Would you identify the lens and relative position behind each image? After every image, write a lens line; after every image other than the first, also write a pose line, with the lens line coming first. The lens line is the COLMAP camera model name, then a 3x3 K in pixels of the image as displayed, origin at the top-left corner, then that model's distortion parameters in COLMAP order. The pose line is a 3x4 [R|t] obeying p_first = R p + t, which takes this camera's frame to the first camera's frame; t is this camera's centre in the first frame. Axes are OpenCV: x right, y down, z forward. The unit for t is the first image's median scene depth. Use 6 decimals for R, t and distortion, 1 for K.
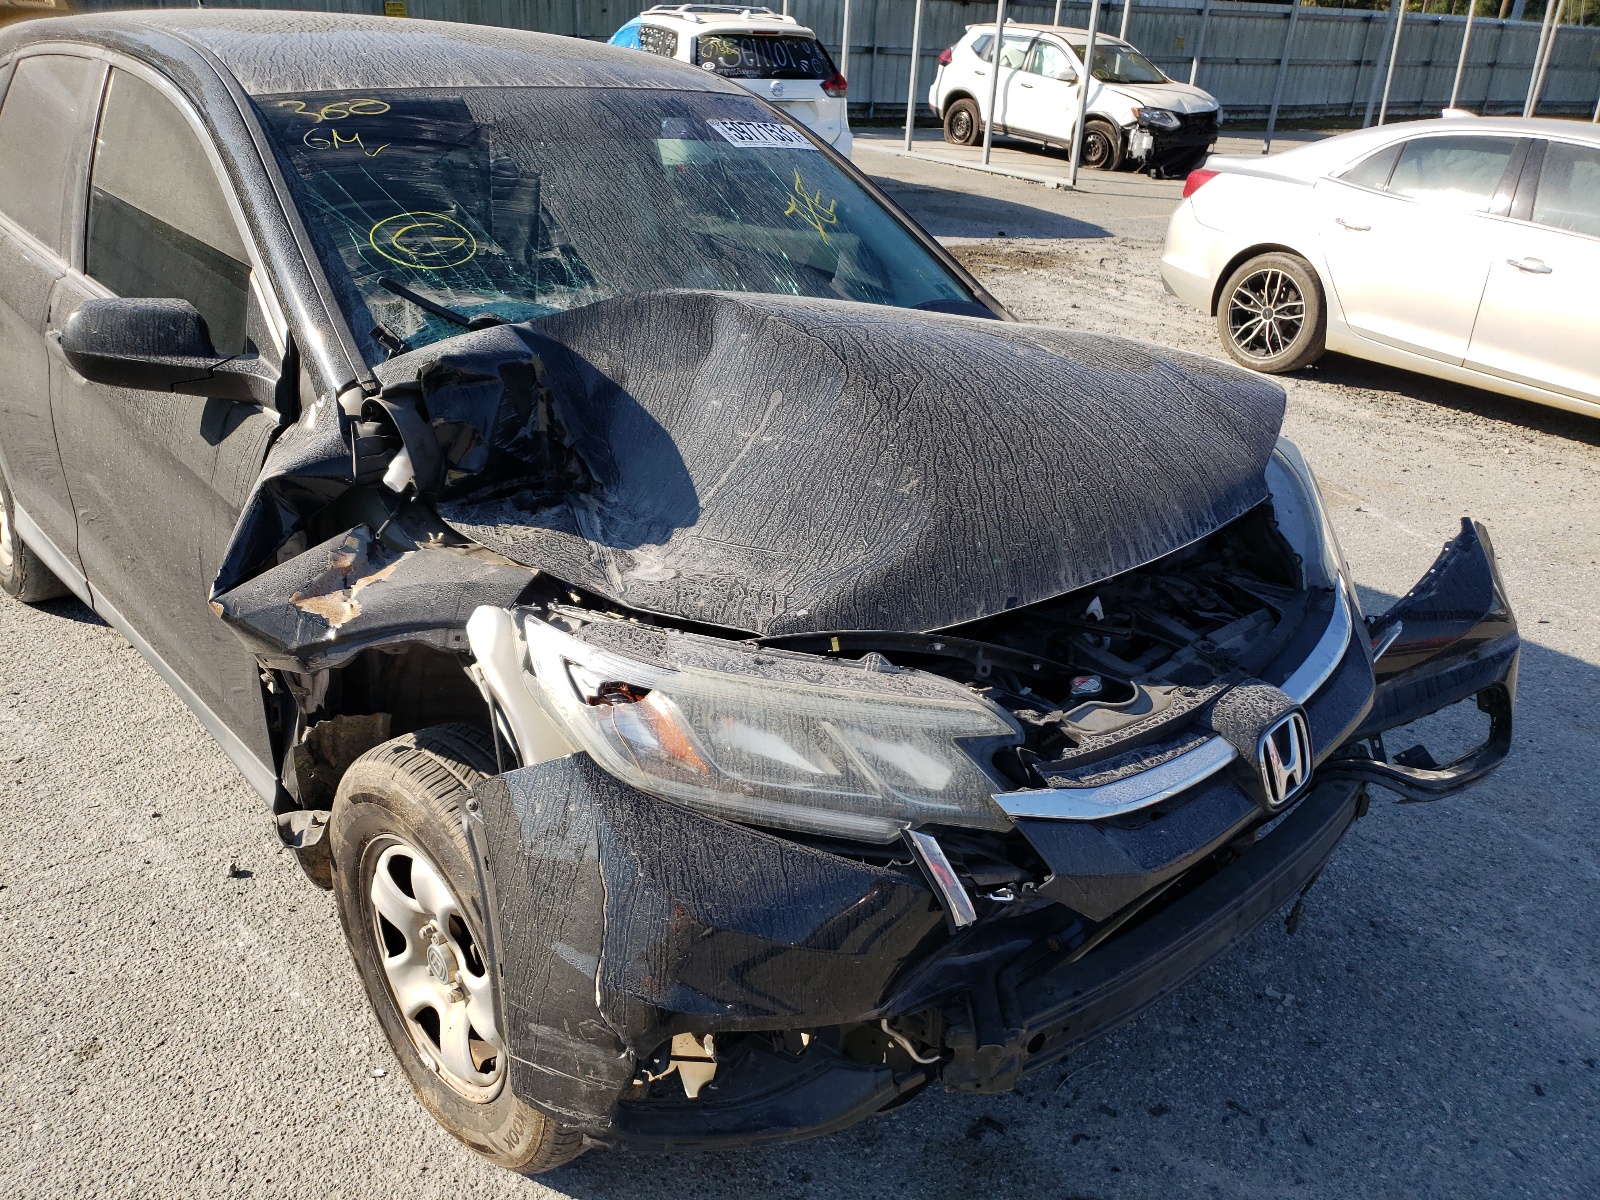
lens RADIAL K [[1287.0, 0, 785.7], [0, 1287.0, 641.3], [0, 0, 1]] dist [-0.033849, 0.072659]
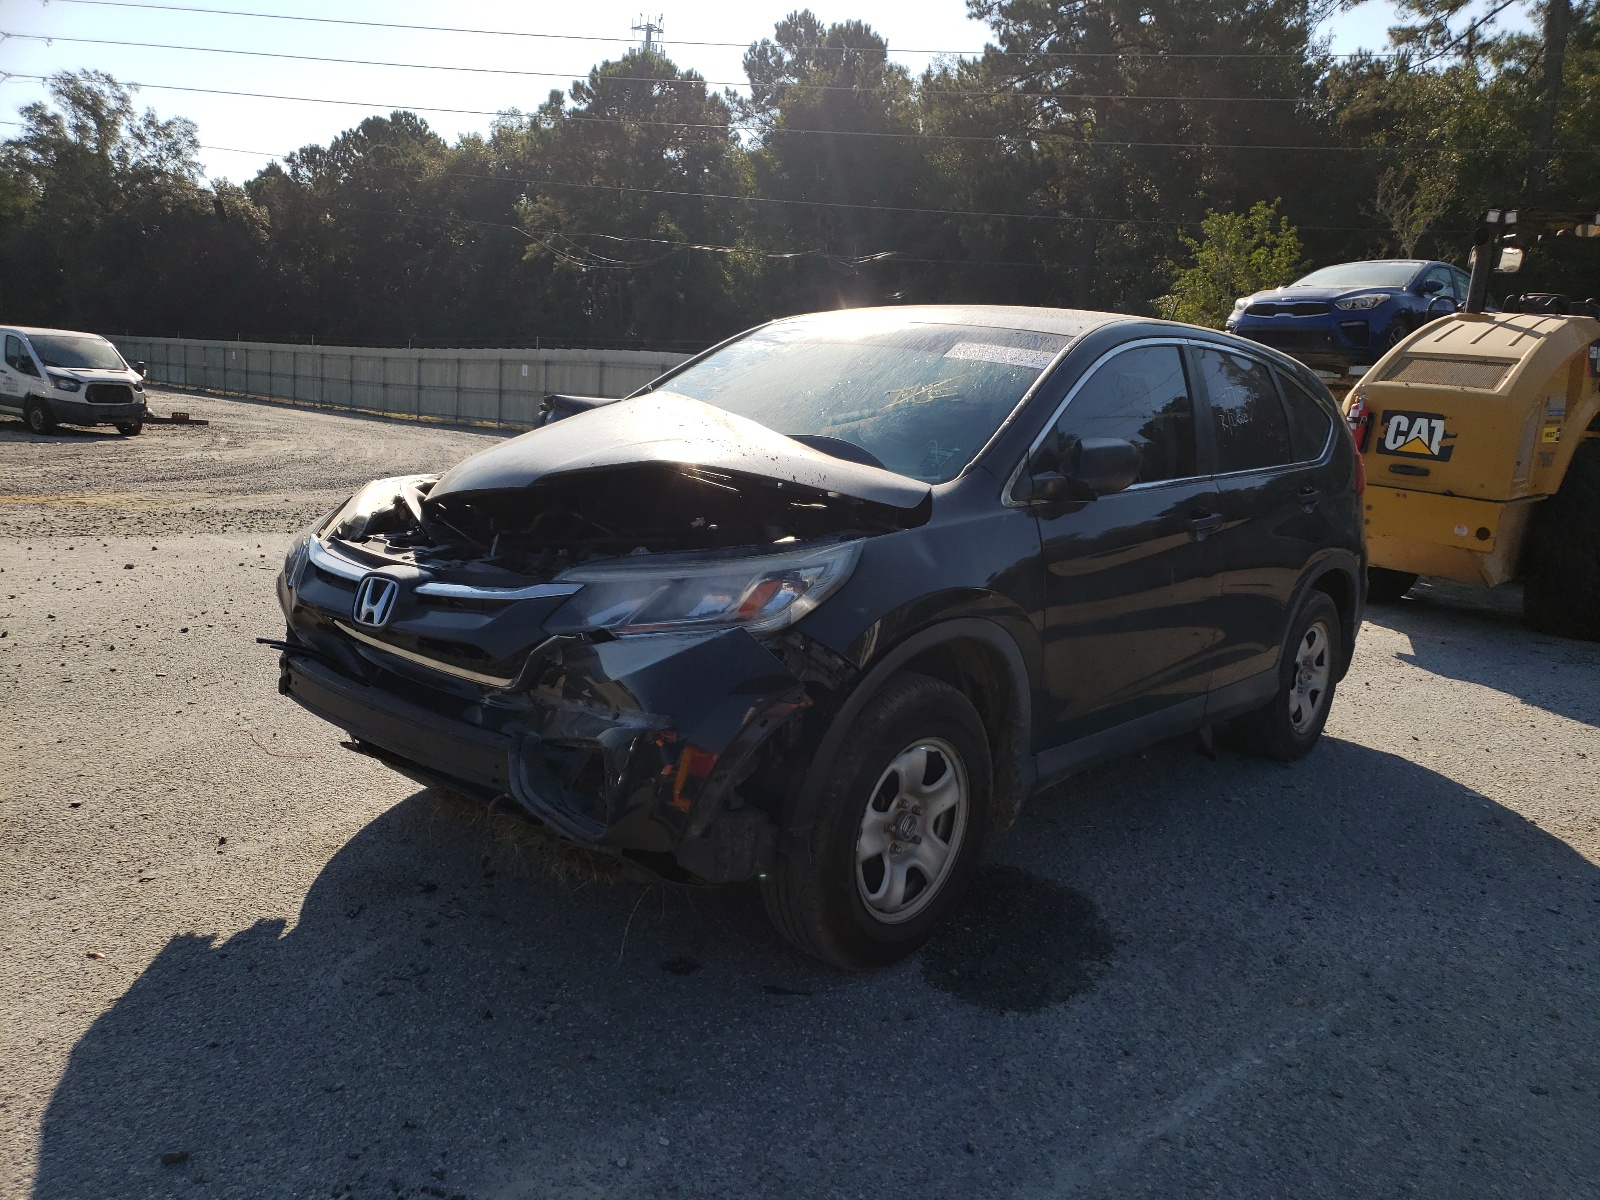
lens RADIAL K [[1287.0, 0, 785.7], [0, 1287.0, 641.3], [0, 0, 1]] dist [-0.033849, 0.072659]
pose [[0.098480, 0.154886, -0.983012, 1.649081], [-0.496188, 0.863904, 0.086410, -0.206807], [0.862612, 0.479249, 0.161930, 1.000316]]
